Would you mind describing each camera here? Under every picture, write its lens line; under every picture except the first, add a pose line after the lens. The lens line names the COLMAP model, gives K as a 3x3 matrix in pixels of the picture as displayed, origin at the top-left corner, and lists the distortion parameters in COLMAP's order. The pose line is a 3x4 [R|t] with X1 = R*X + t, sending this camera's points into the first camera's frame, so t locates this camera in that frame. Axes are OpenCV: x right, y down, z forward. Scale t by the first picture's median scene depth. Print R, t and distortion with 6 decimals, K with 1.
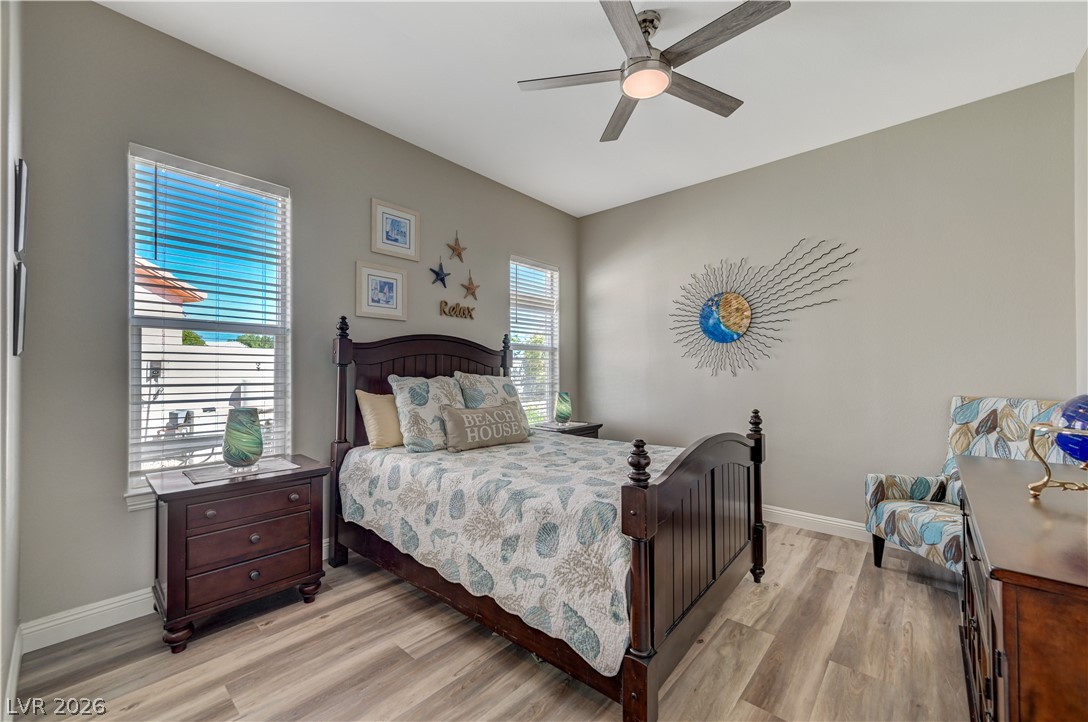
lens RADIAL K [[429.5, 0, 547.0], [0, 429.5, 364.4], [0, 0, 1]] dist [0.003733, 0.000202]
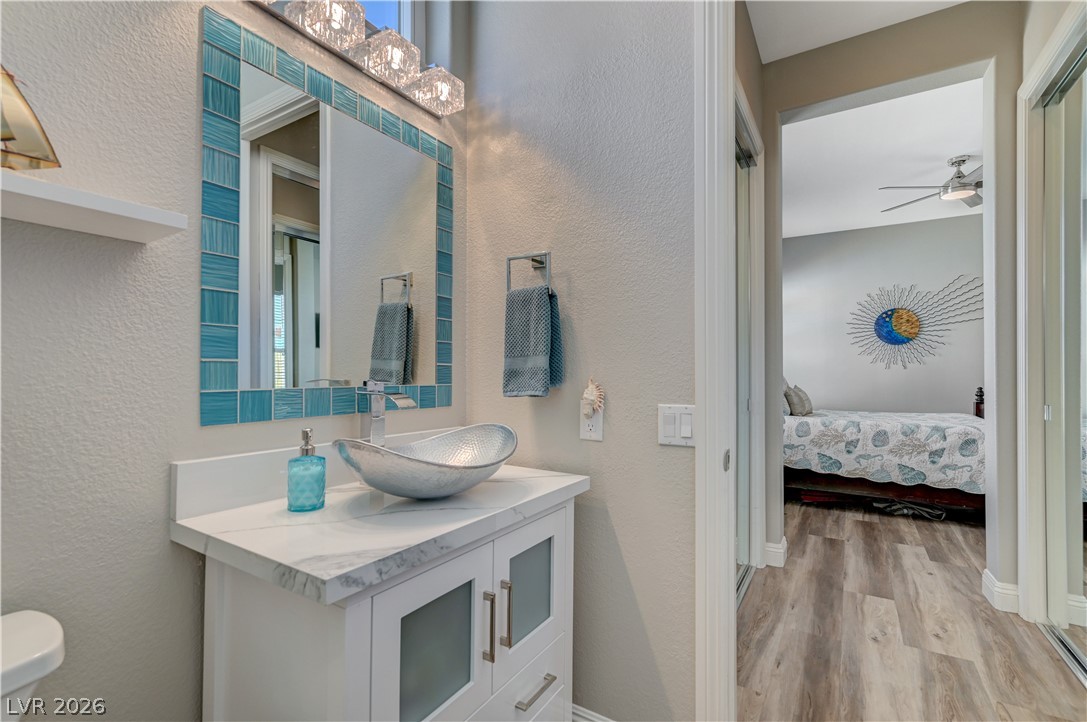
lens RADIAL K [[488.8, 0, 541.8], [0, 488.8, 365.2], [0, 0, 1]] dist [0.000656, -0.000038]
pose [[0.986007, 0.006800, 0.166568, -1.780808], [-0.007232, 0.999972, 0.001986, 0.037469], [-0.166550, -0.003162, 0.986028, -0.665047]]
